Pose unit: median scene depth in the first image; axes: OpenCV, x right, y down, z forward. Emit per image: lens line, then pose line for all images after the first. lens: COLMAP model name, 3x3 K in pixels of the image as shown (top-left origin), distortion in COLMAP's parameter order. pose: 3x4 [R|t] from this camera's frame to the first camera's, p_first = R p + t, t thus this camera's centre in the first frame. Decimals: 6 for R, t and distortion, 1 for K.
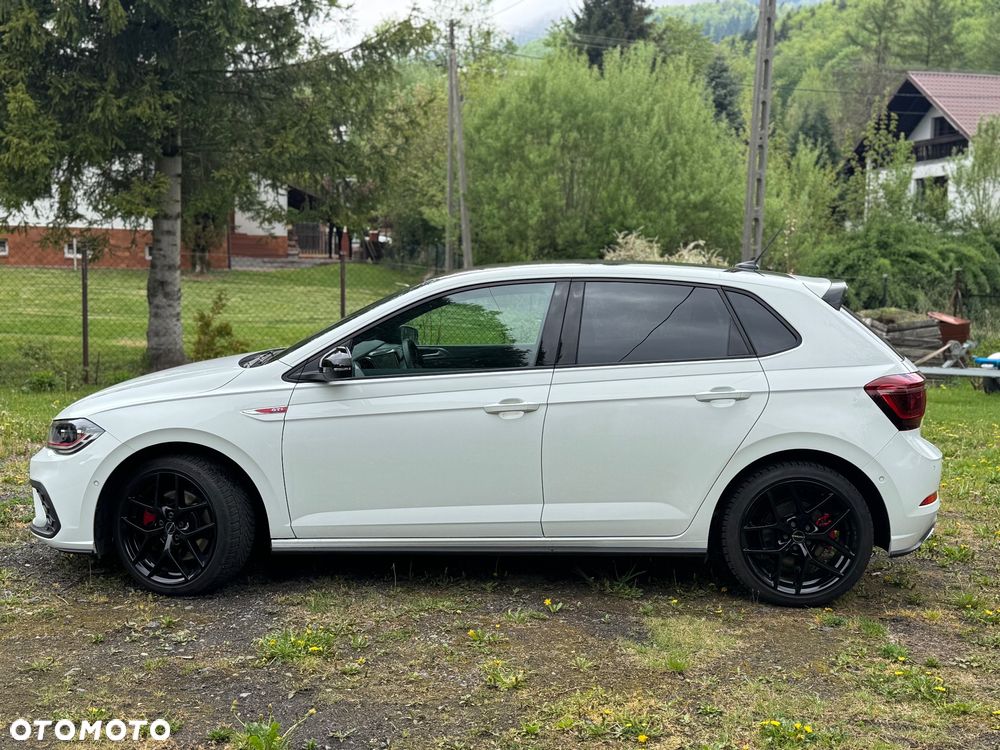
lens RADIAL K [[1228.6, 0, 500.0], [0, 1228.6, 375.0], [0, 0, 1]] dist [0.226116, -0.541041]
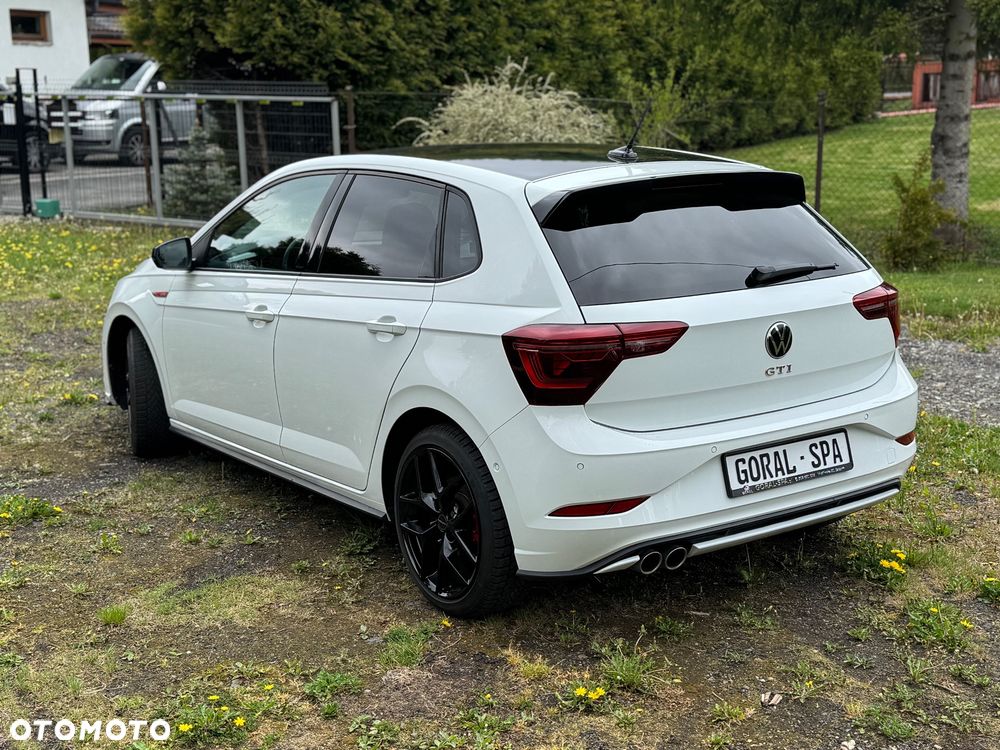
lens RADIAL K [[1339.7, 0, 484.9], [0, 1339.7, 382.1], [0, 0, 1]] dist [0.224392, -0.489058]
pose [[0.603250, 0.139417, -0.785272, 0.779624], [-0.047559, 0.989139, 0.139076, -0.061730], [0.796133, -0.046552, 0.603329, 0.464588]]
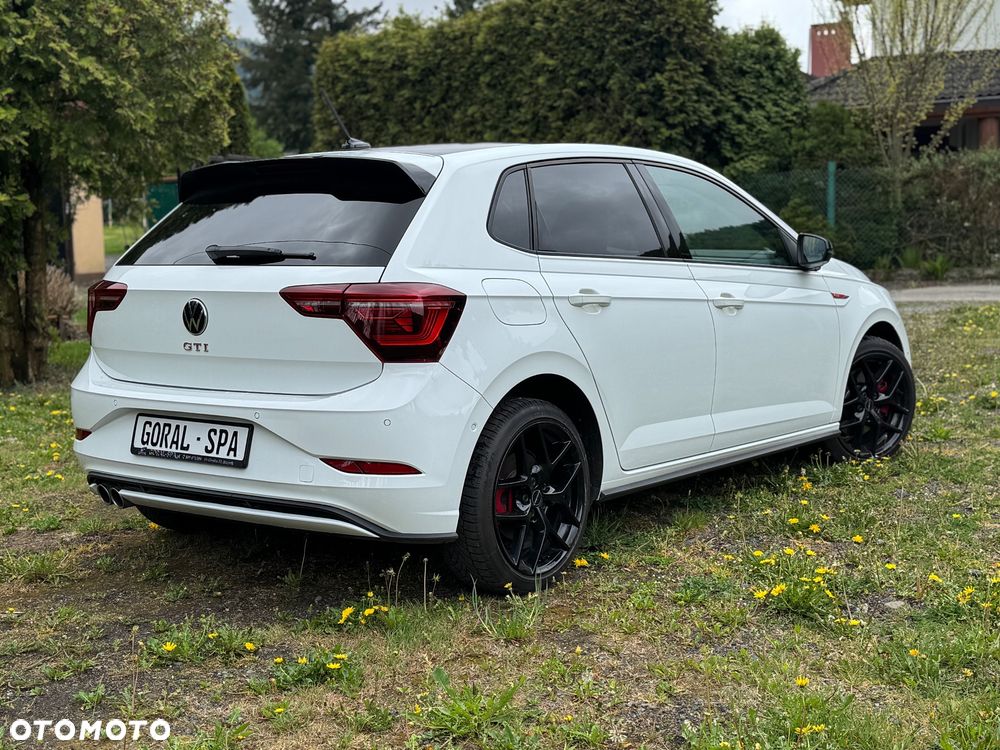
lens RADIAL K [[1343.8, 0, 491.9], [0, 1343.8, 359.2], [0, 0, 1]] dist [0.200349, -0.396810]
pose [[-0.584715, 0.078341, -0.807447, 0.802704], [-0.059996, 0.988425, 0.139346, -0.079361], [0.809017, 0.129921, -0.573247, 1.539003]]
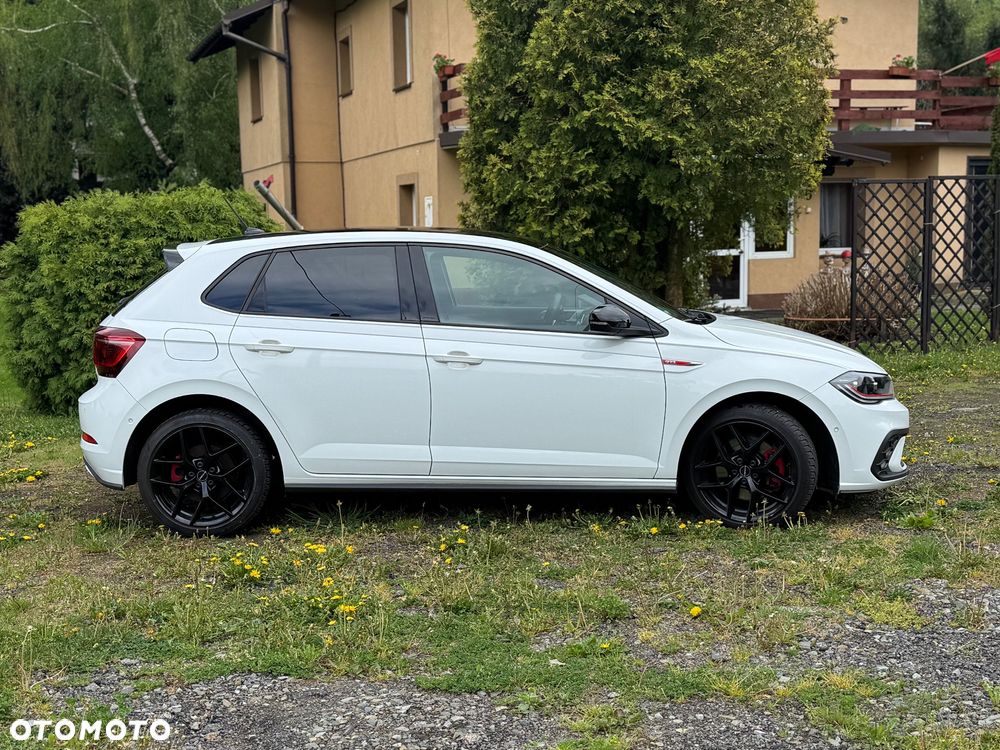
lens RADIAL K [[1339.7, 0, 484.9], [0, 1339.7, 382.1], [0, 0, 1]] dist [0.224392, -0.489058]
pose [[-0.999937, 0.001525, -0.011118, 0.009133], [-0.000755, 0.979325, 0.202292, -0.200775], [0.011197, 0.202288, -0.979262, 2.205536]]
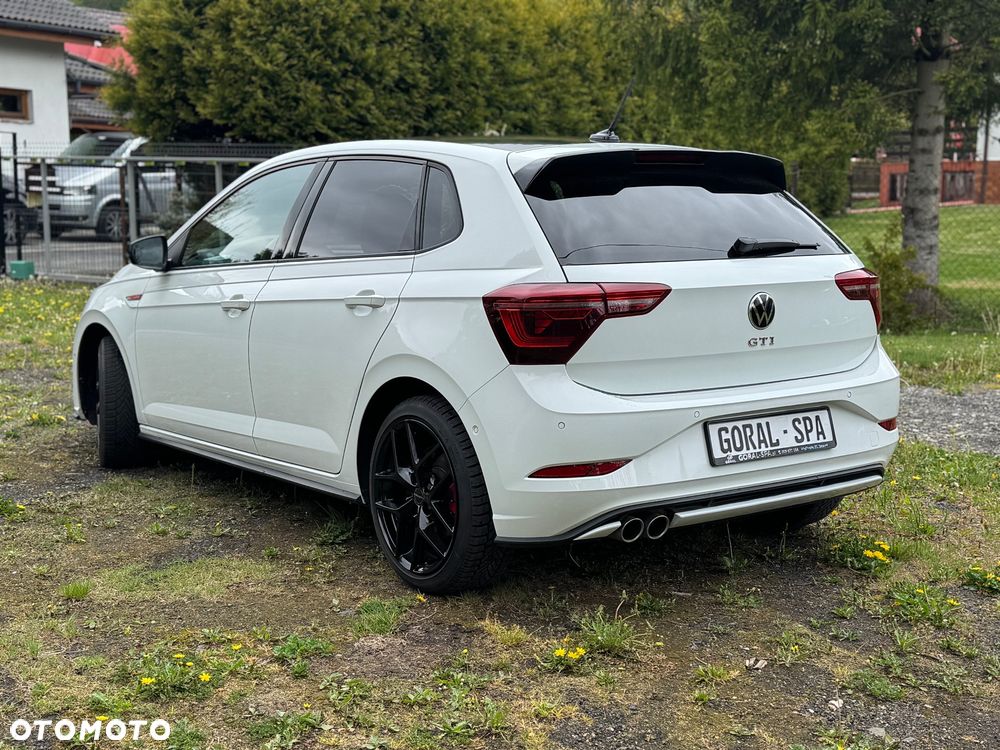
lens RADIAL K [[1339.7, 0, 484.9], [0, 1339.7, 382.1], [0, 0, 1]] dist [0.224392, -0.489058]
pose [[0.617513, 0.088642, -0.781550, 0.775704], [-0.061959, 0.996024, 0.064013, 0.007443], [0.784116, 0.008895, 0.620550, 0.468258]]
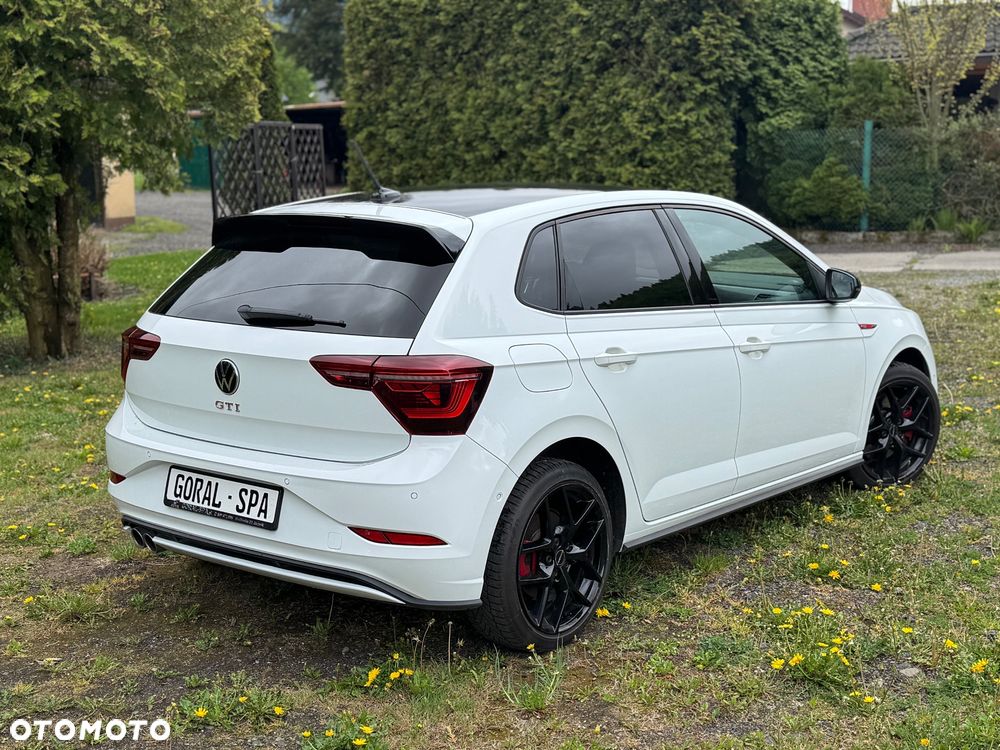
lens RADIAL K [[1341.8, 0, 500.0], [0, 1341.8, 375.0], [0, 0, 1]] dist [0.226700, -0.531080]
pose [[-0.598313, 0.120643, -0.792128, 0.802330], [-0.071831, 0.976543, 0.202986, -0.150270], [0.798036, 0.178348, -0.575613, 1.534146]]
